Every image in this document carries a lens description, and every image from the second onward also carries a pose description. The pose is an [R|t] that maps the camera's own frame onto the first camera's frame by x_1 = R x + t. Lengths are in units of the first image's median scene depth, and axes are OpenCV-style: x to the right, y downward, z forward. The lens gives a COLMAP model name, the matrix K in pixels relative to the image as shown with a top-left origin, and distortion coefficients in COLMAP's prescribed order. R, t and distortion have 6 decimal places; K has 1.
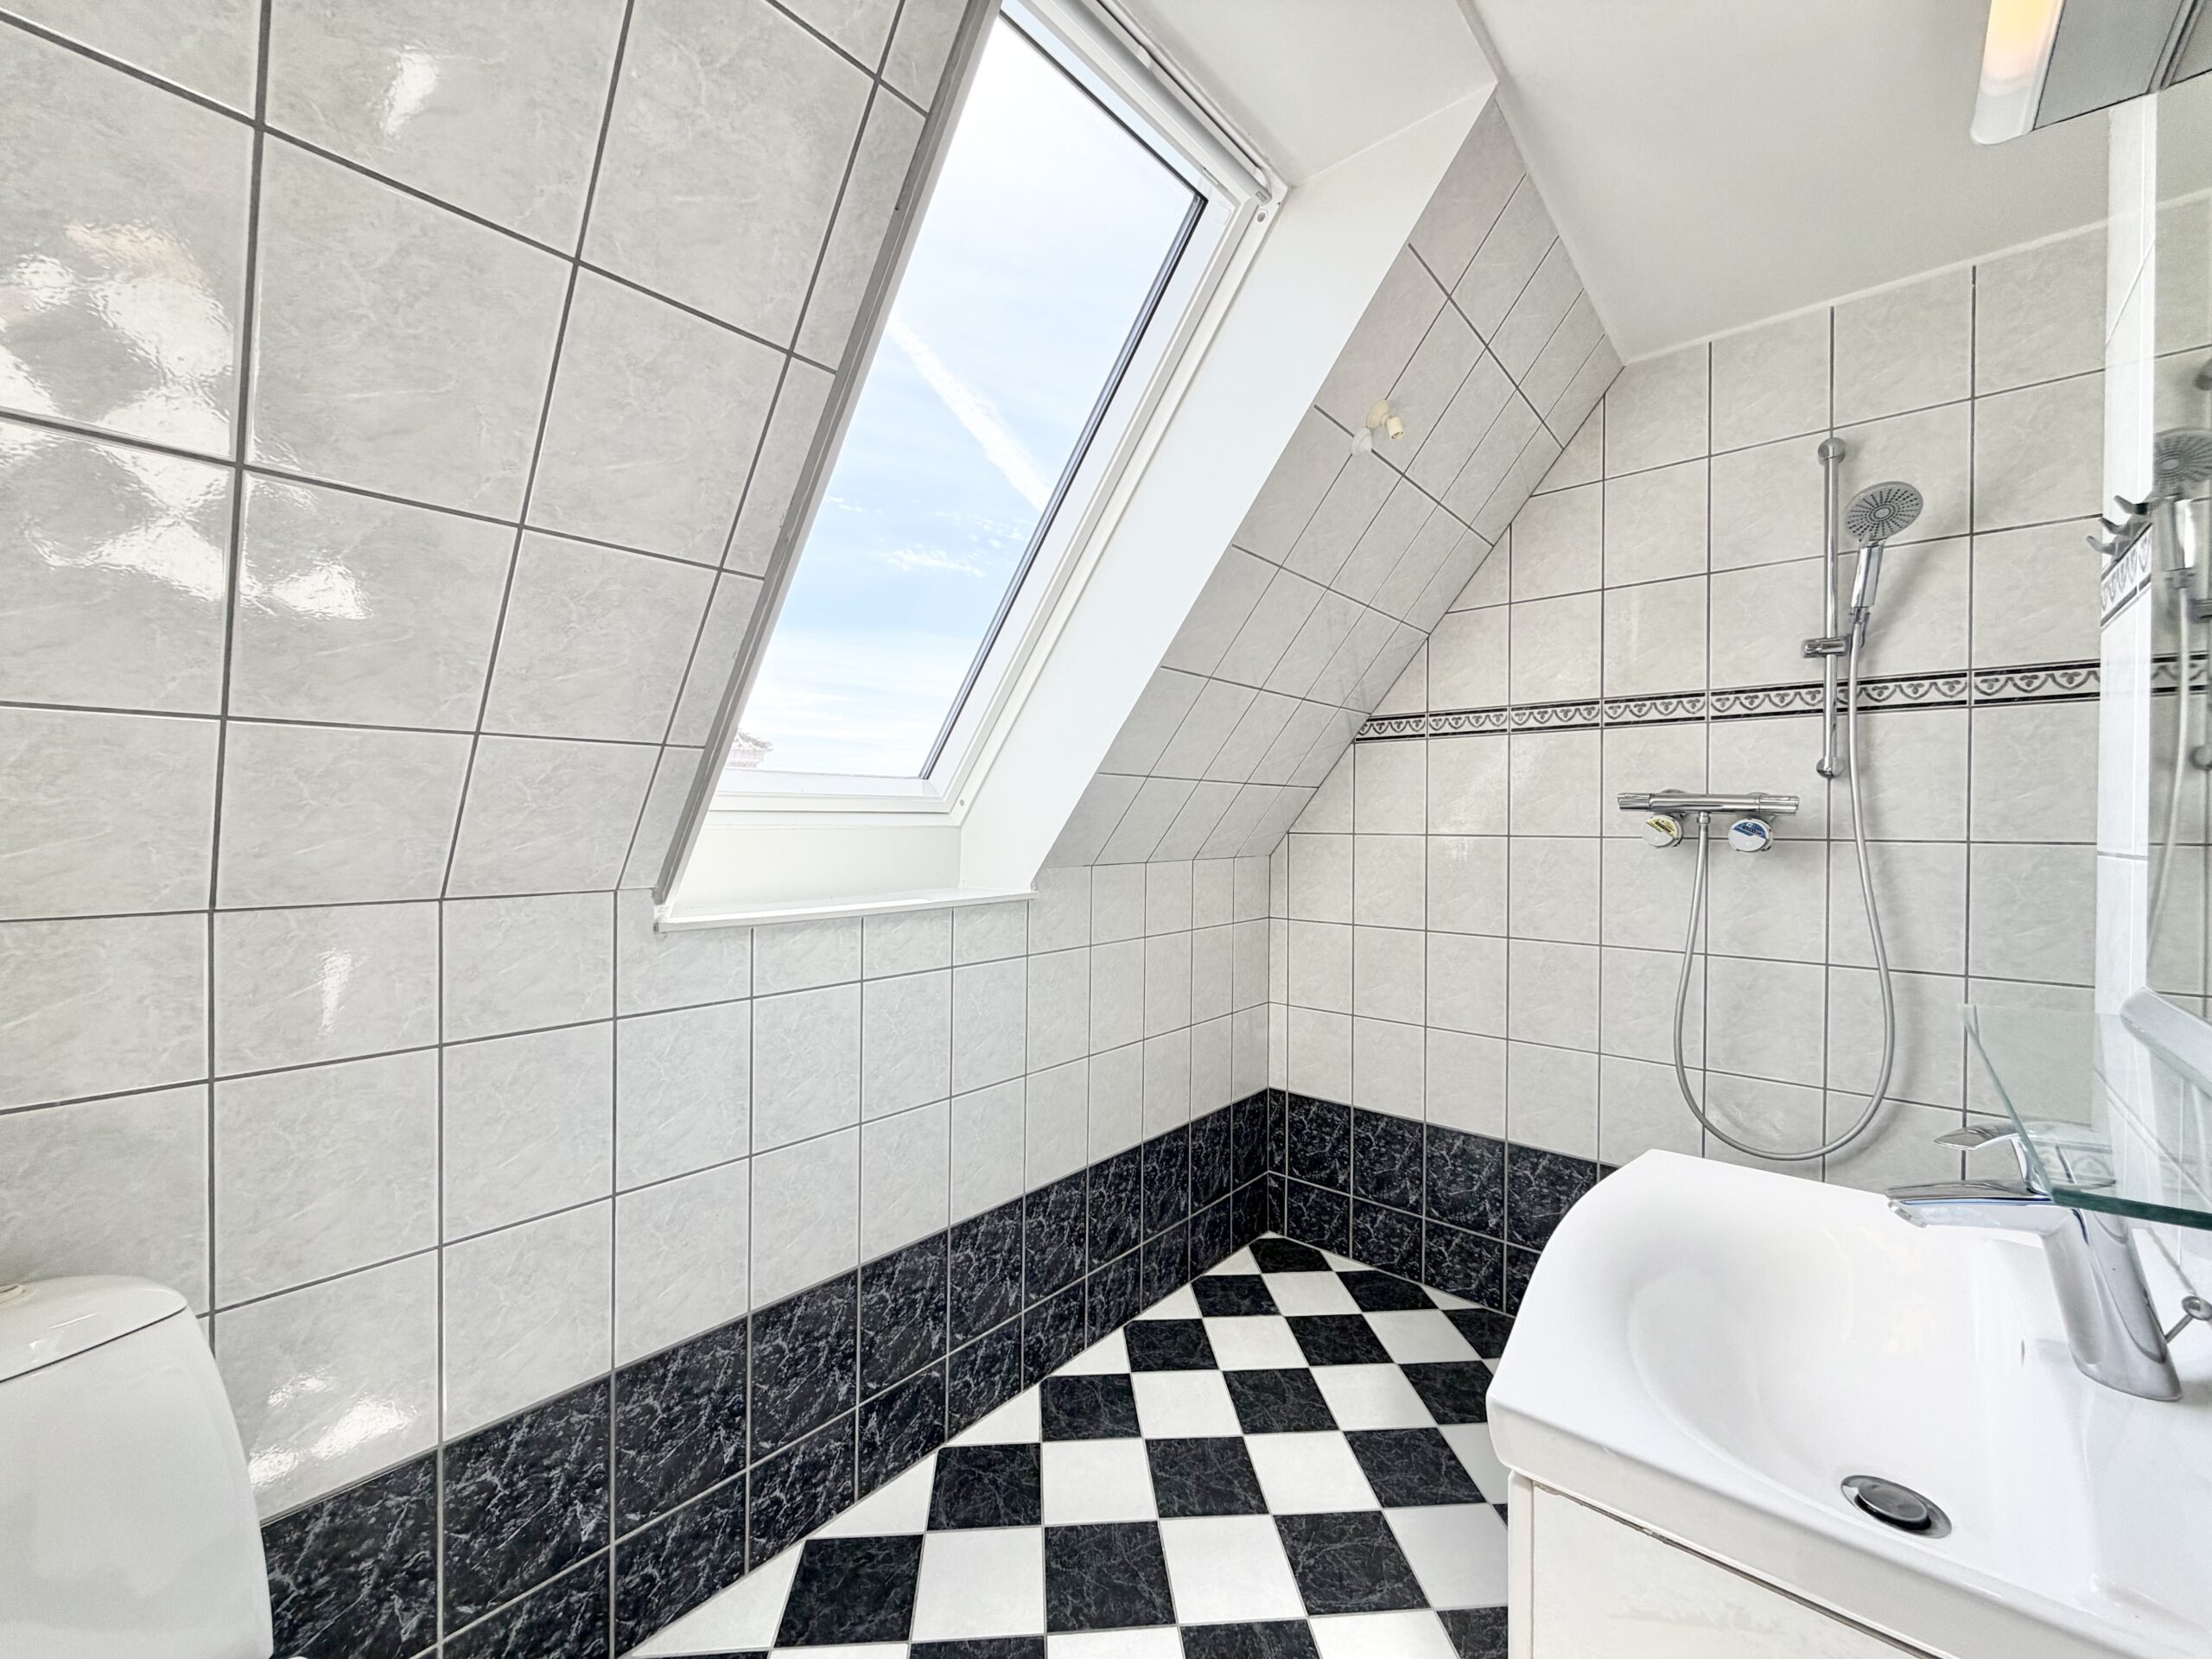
lens RADIAL K [[877.5, 0, 1097.6], [0, 877.5, 828.8], [0, 0, 1]] dist [-0.005038, 0.000947]
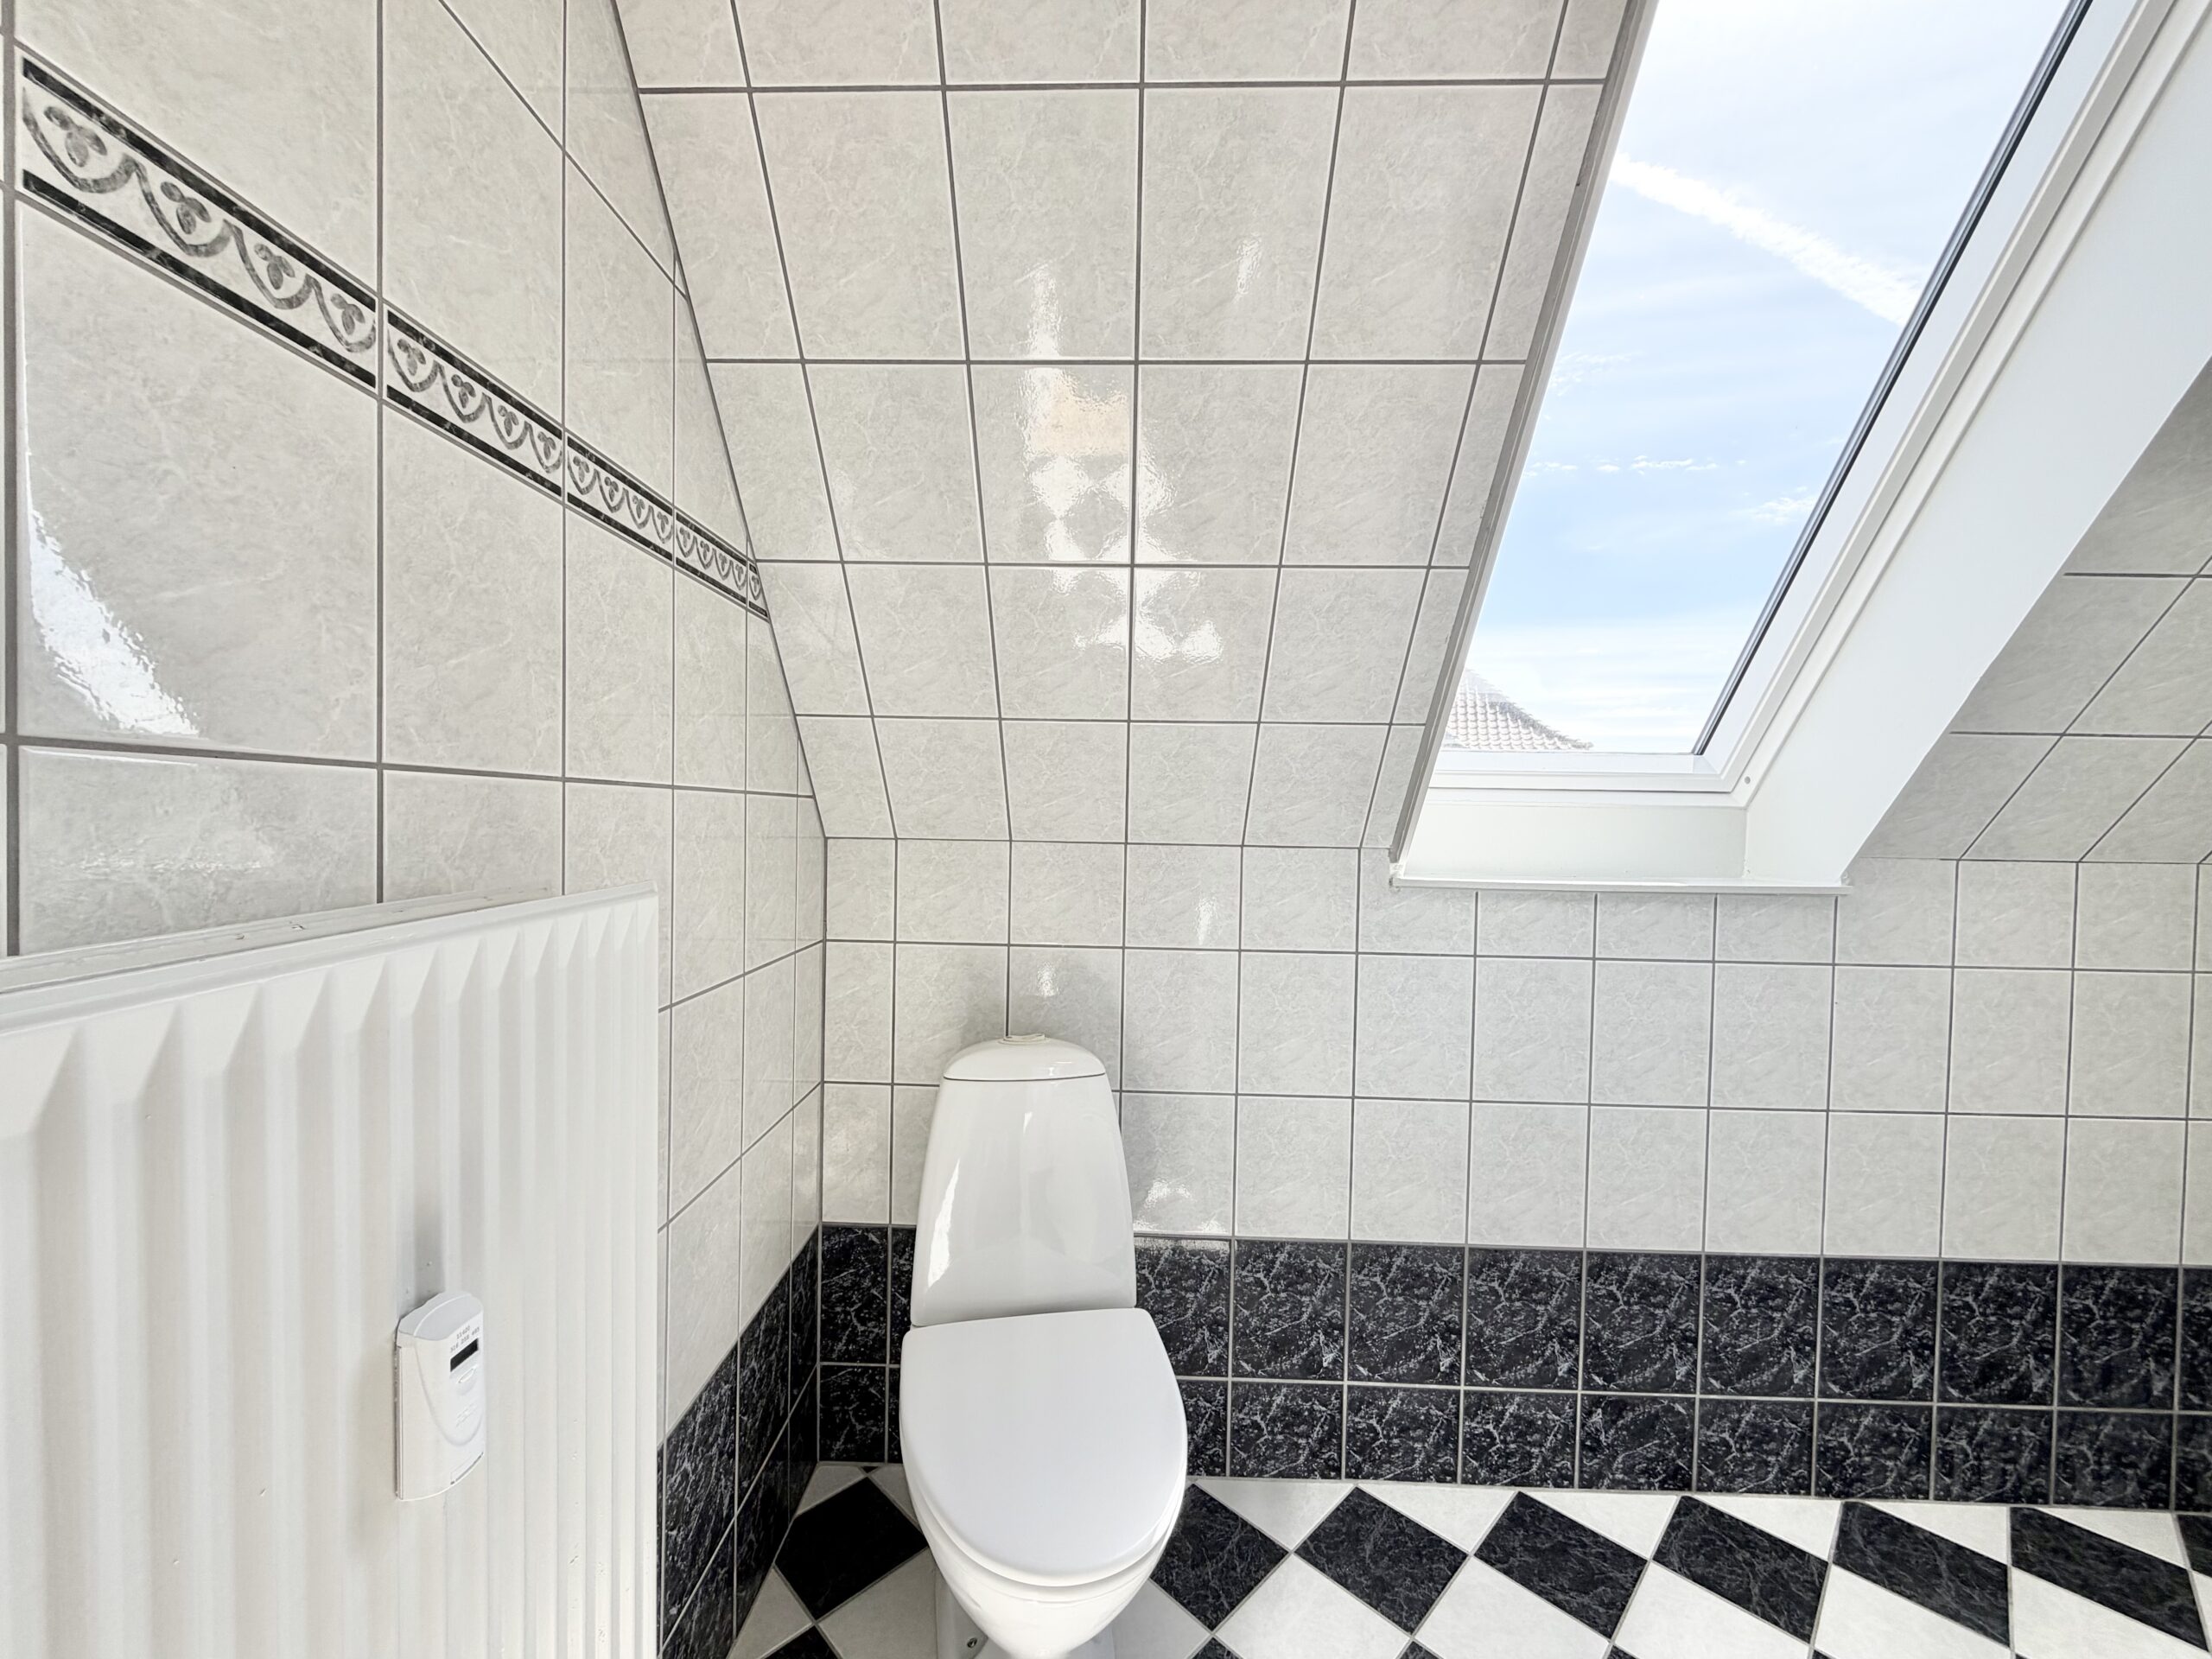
lens RADIAL K [[877.5, 0, 1100.4], [0, 877.5, 826.2], [0, 0, 1]] dist [-0.005038, 0.000947]
pose [[0.644229, 0.012749, -0.764727, 0.108135], [-0.020543, 0.999789, -0.000639, 0.033848], [0.764557, 0.016121, 0.644355, -0.046639]]
